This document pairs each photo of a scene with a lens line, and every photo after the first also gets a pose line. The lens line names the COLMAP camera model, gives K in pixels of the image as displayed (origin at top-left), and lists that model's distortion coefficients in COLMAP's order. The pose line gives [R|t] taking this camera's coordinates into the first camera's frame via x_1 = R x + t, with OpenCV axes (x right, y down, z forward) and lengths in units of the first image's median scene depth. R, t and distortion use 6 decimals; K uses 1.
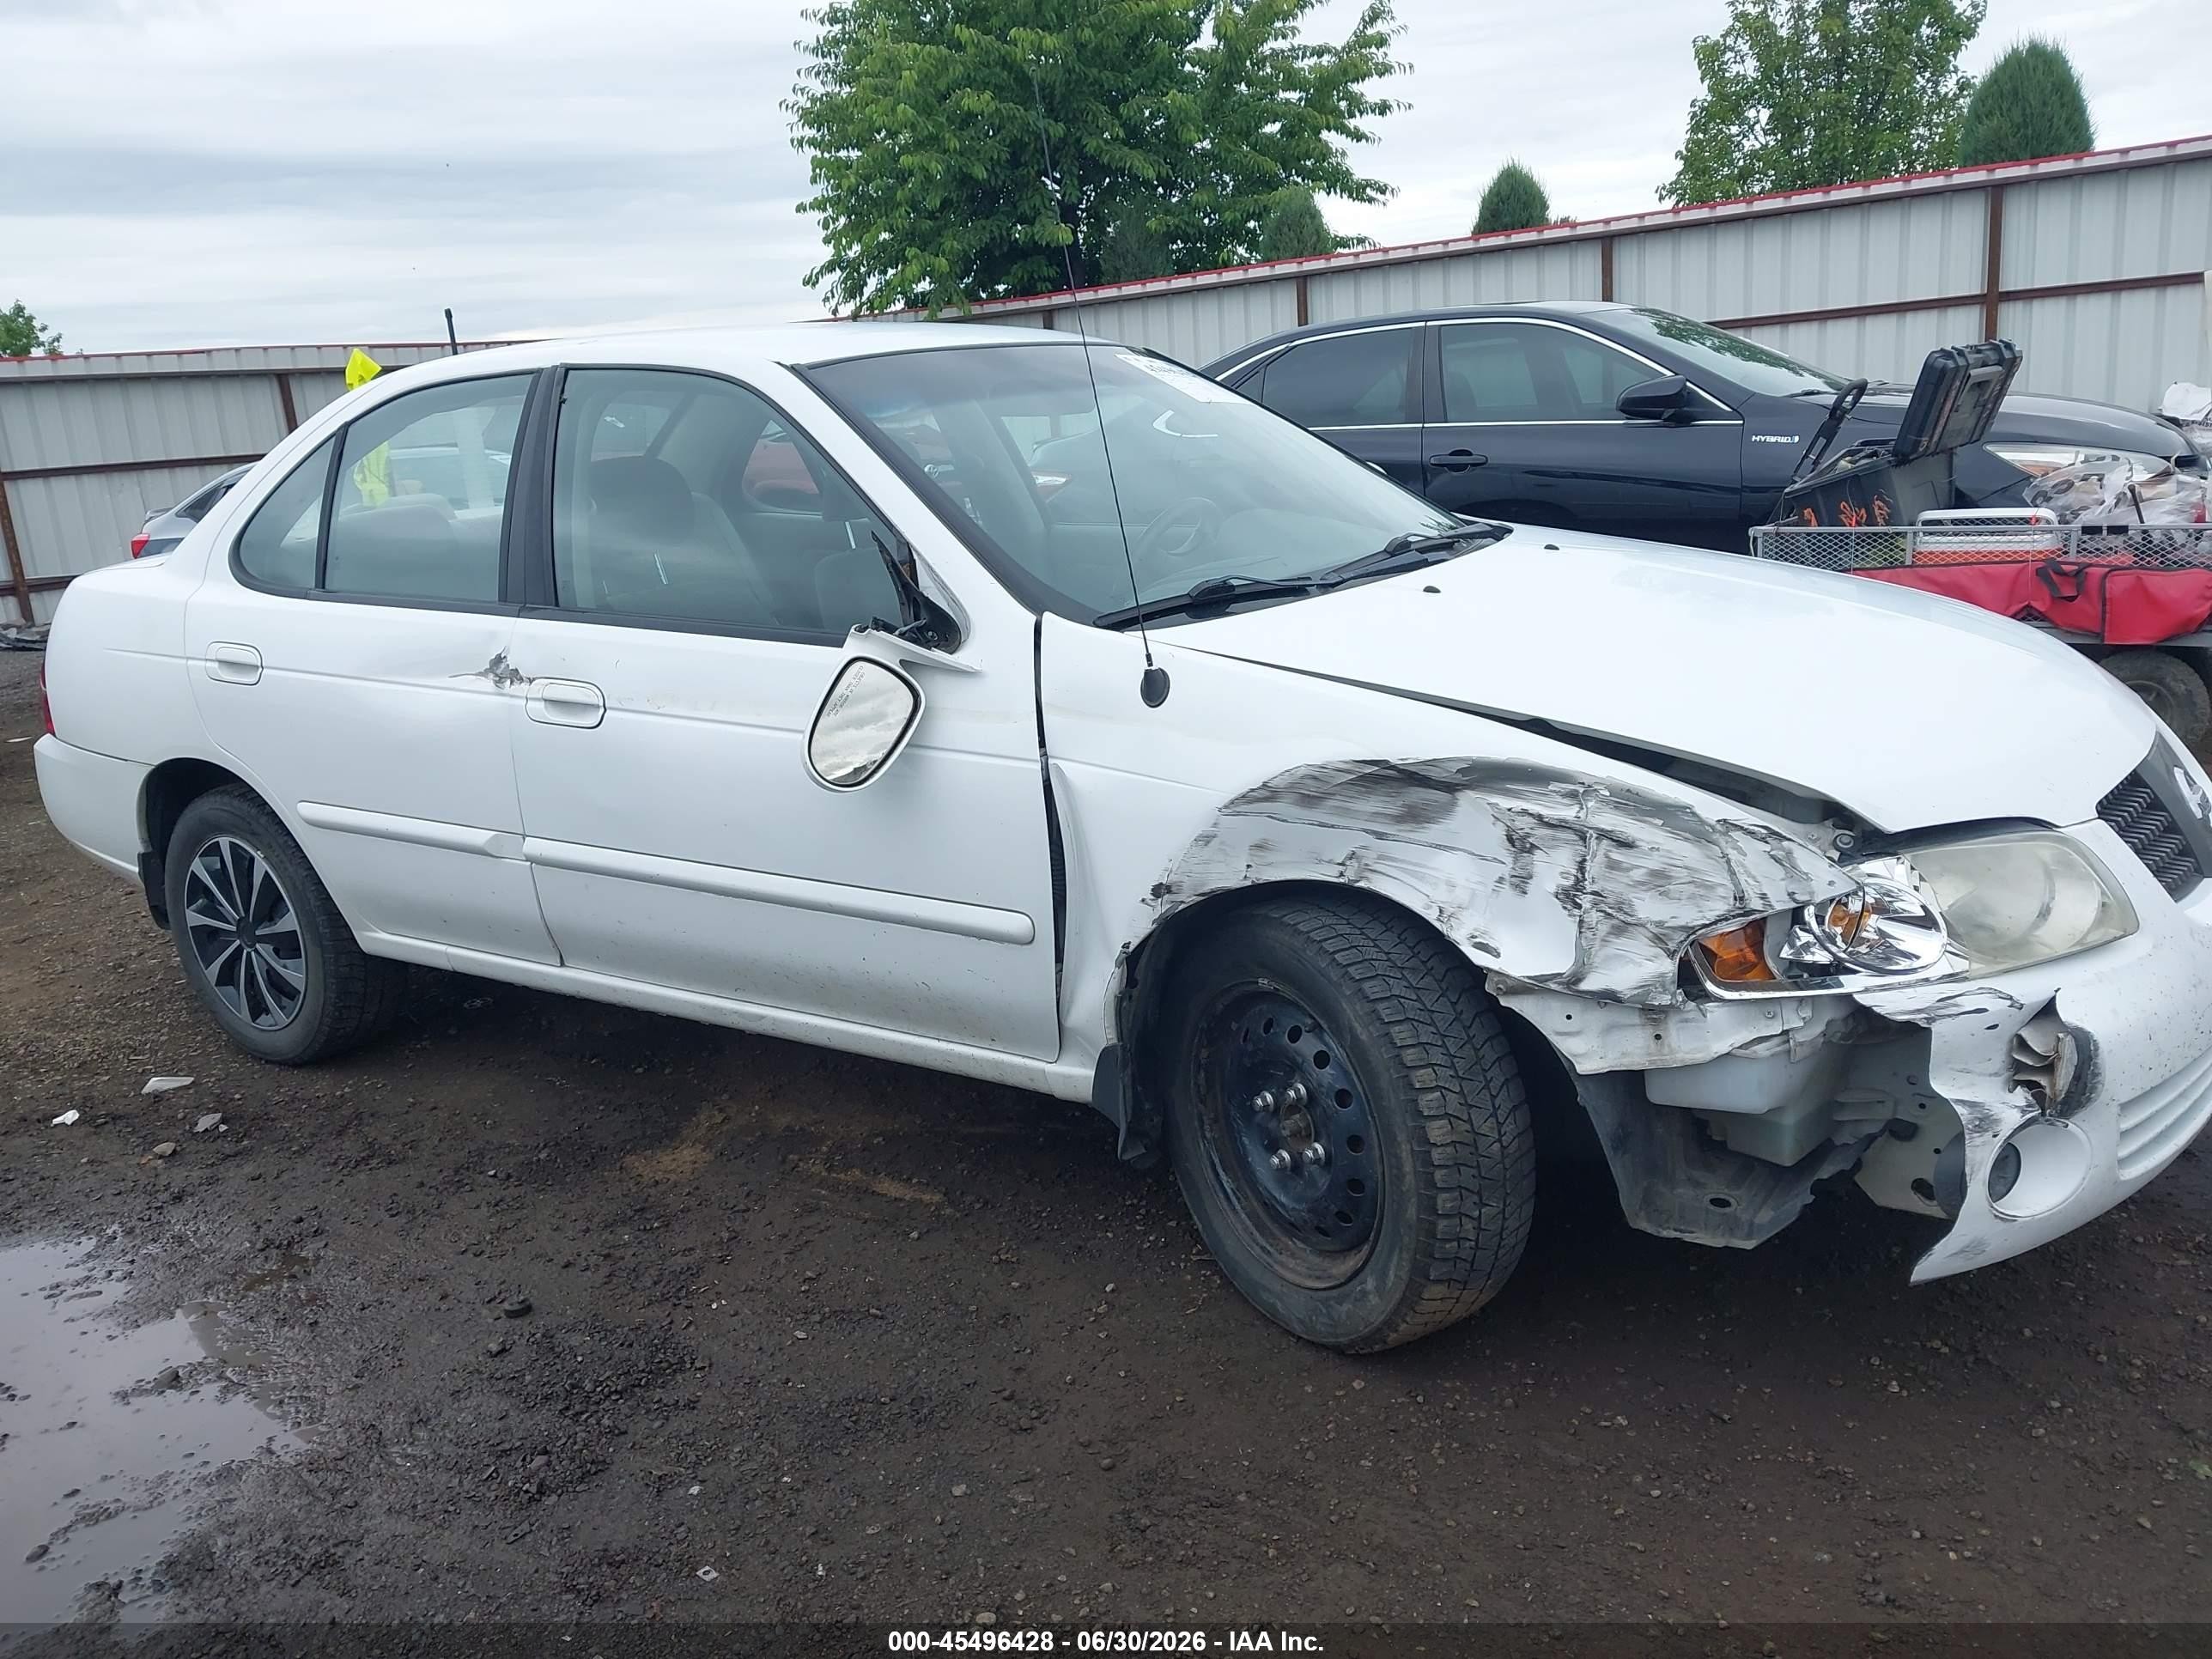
lens RADIAL K [[1771.5, 0, 1110.0], [0, 1771.5, 782.2], [0, 0, 1]] dist [0.048419, -0.064950]
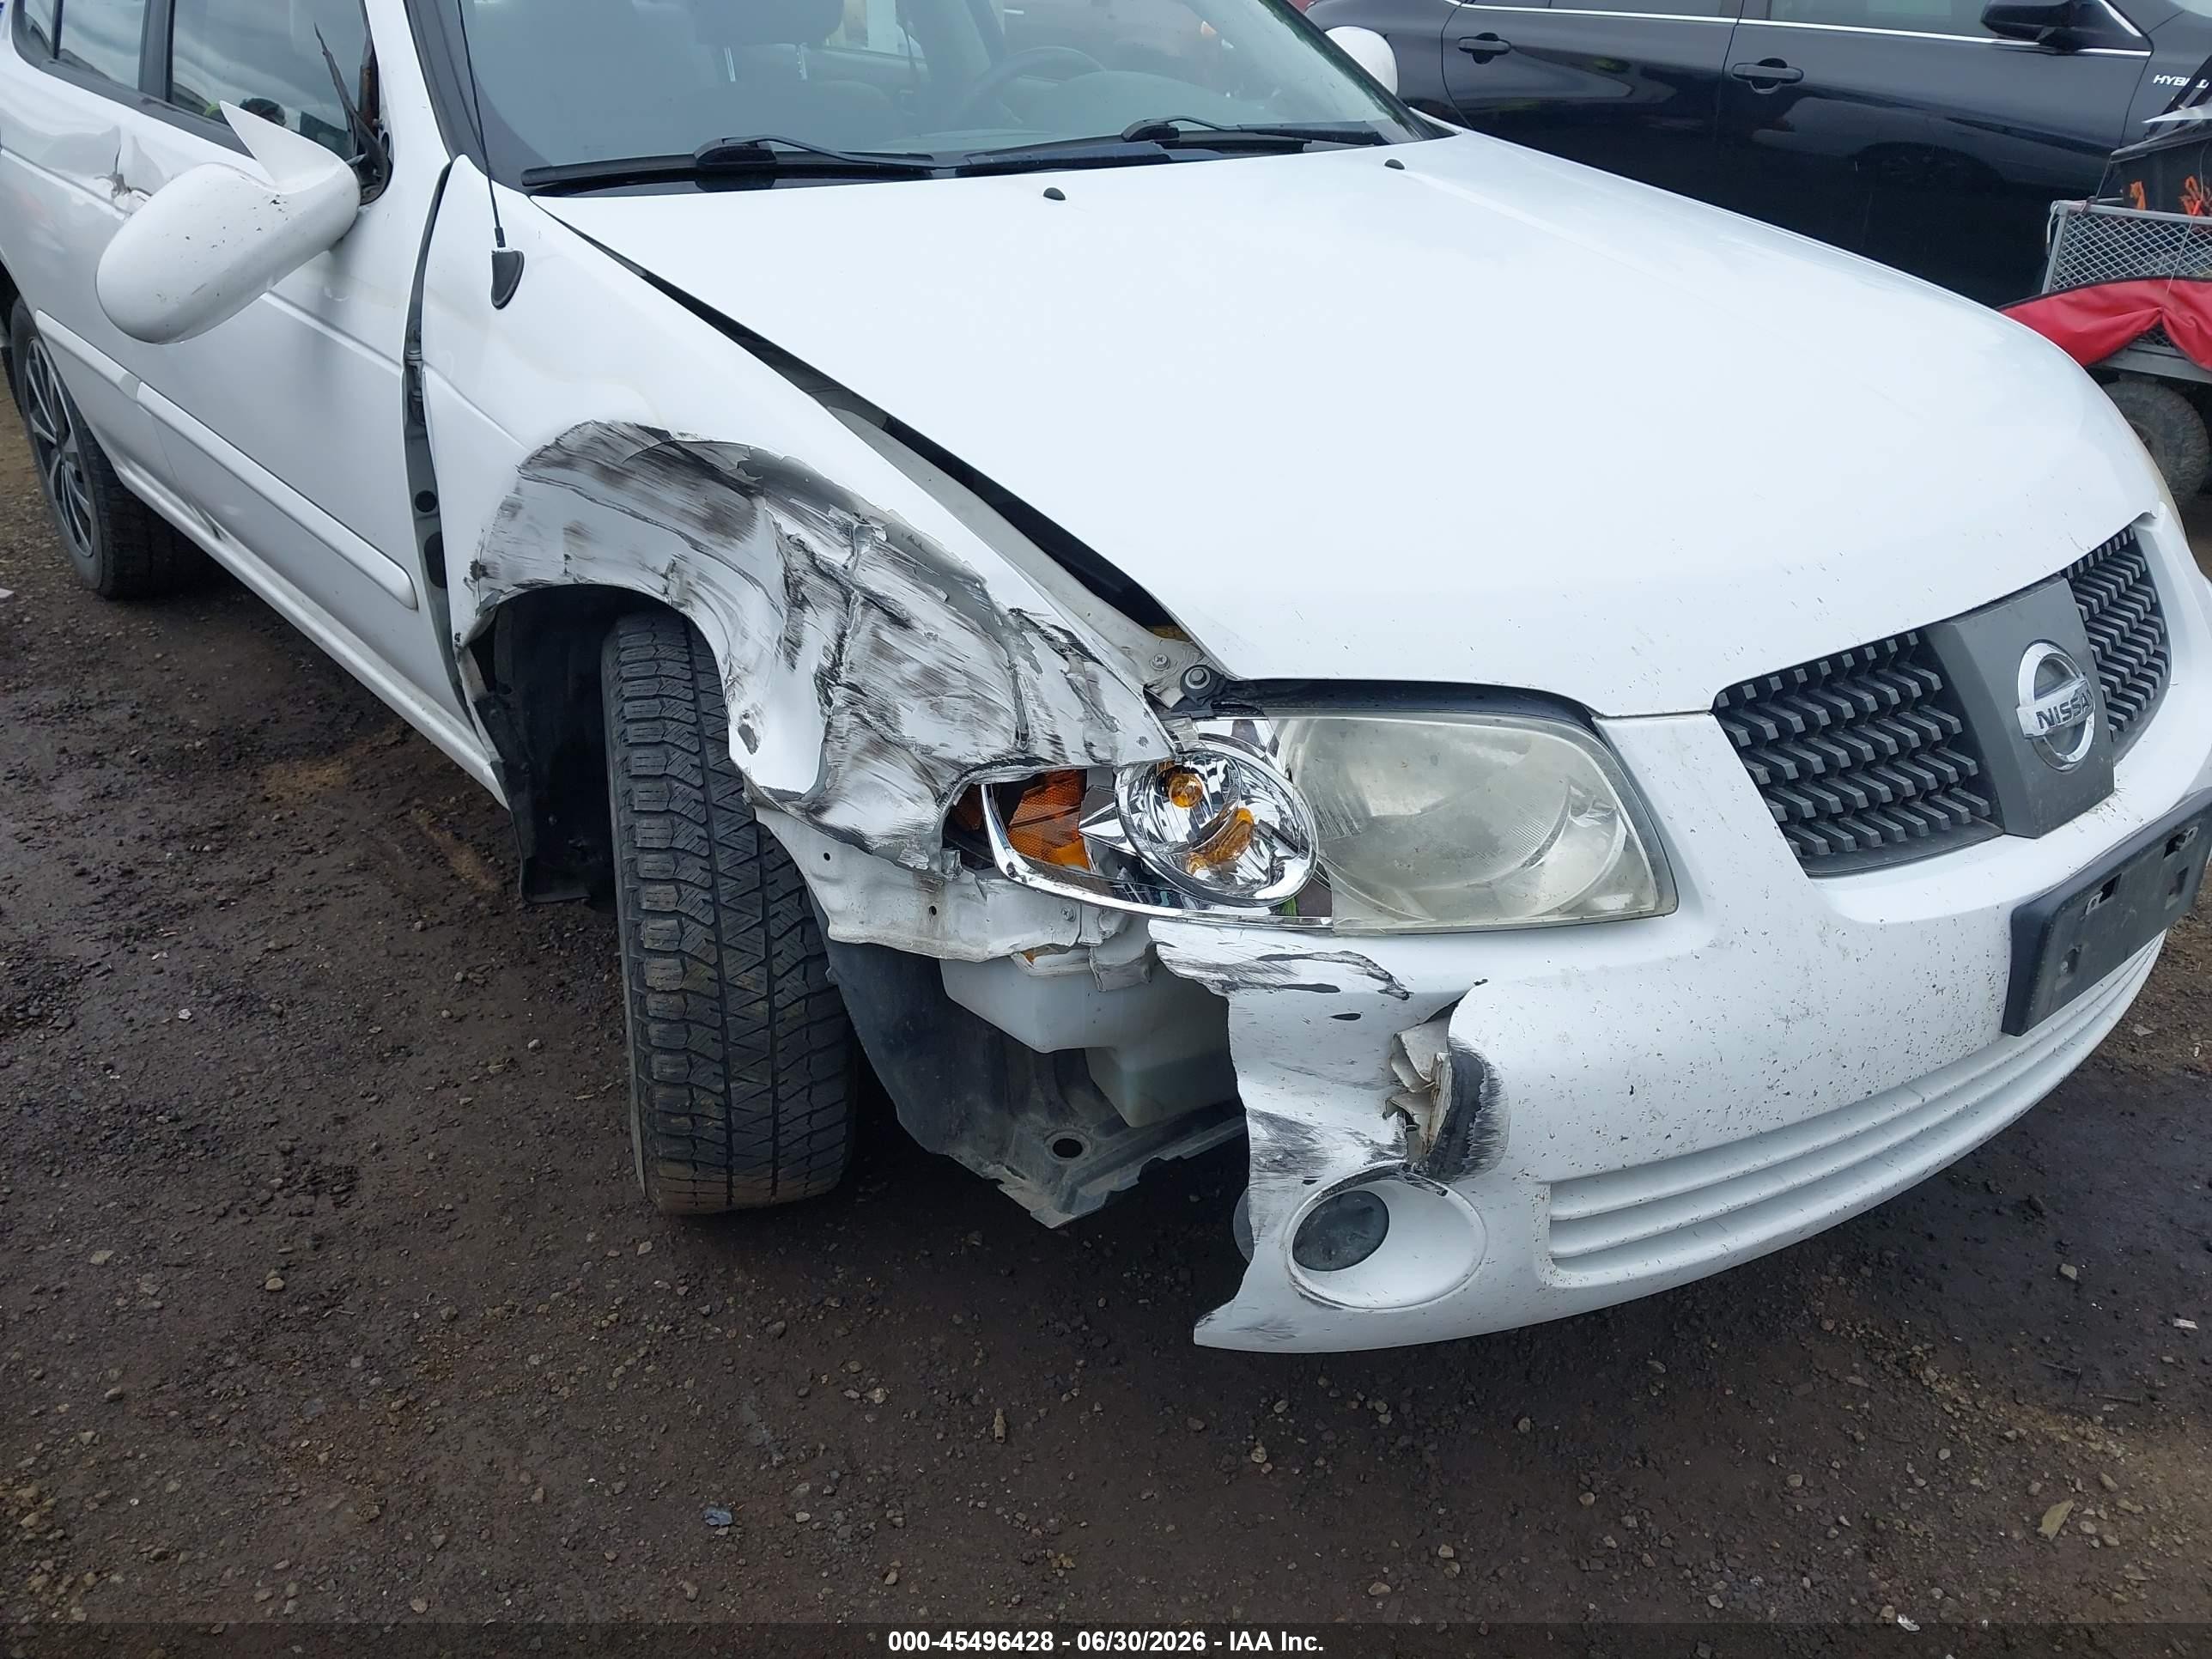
lens RADIAL K [[1732.7, 0, 1099.4], [0, 1732.7, 815.2], [0, 0, 1]] dist [0.157972, -0.236861]
pose [[0.953457, 0.195901, -0.229223, 0.513485], [-0.138717, 0.959953, 0.243408, -0.060449], [0.267727, -0.200282, 0.942449, 0.408782]]
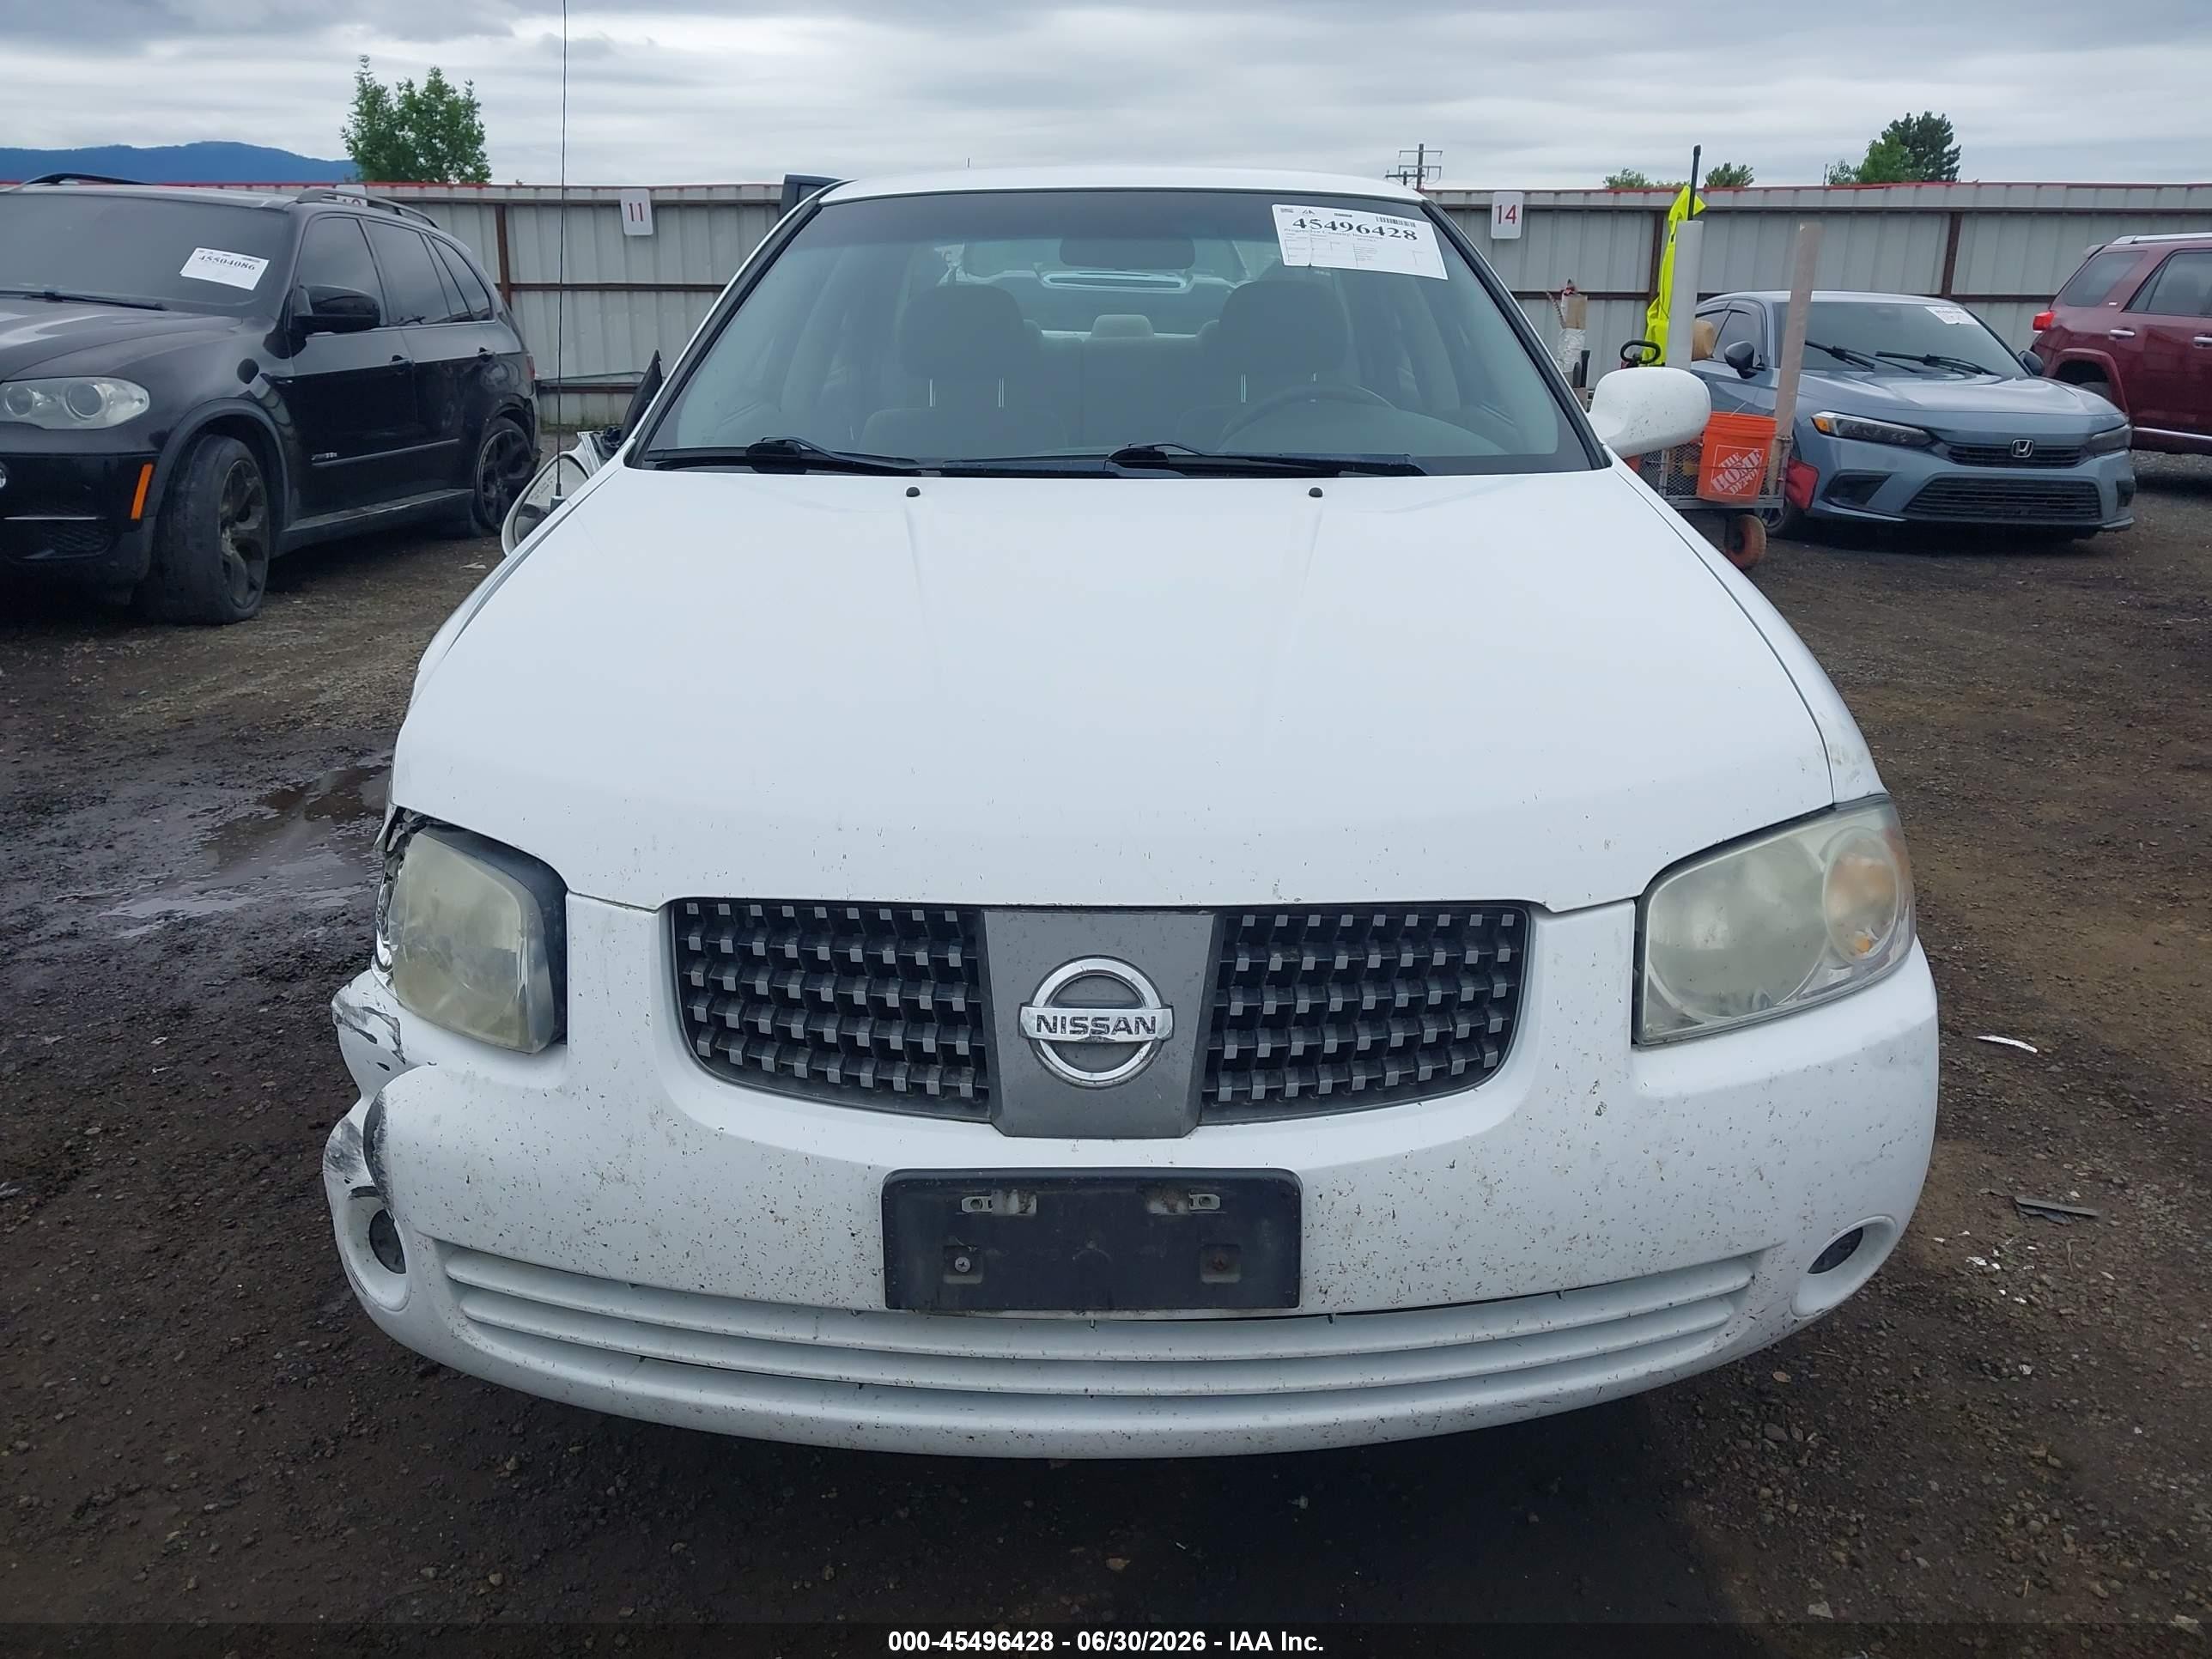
lens RADIAL K [[1771.5, 0, 1110.0], [0, 1771.5, 782.2], [0, 0, 1]] dist [0.048419, -0.064950]
pose [[0.532907, 0.295439, -0.792923, 1.228282], [-0.235901, 0.951788, 0.196087, -0.213017], [0.812626, 0.082556, 0.576909, 0.766188]]
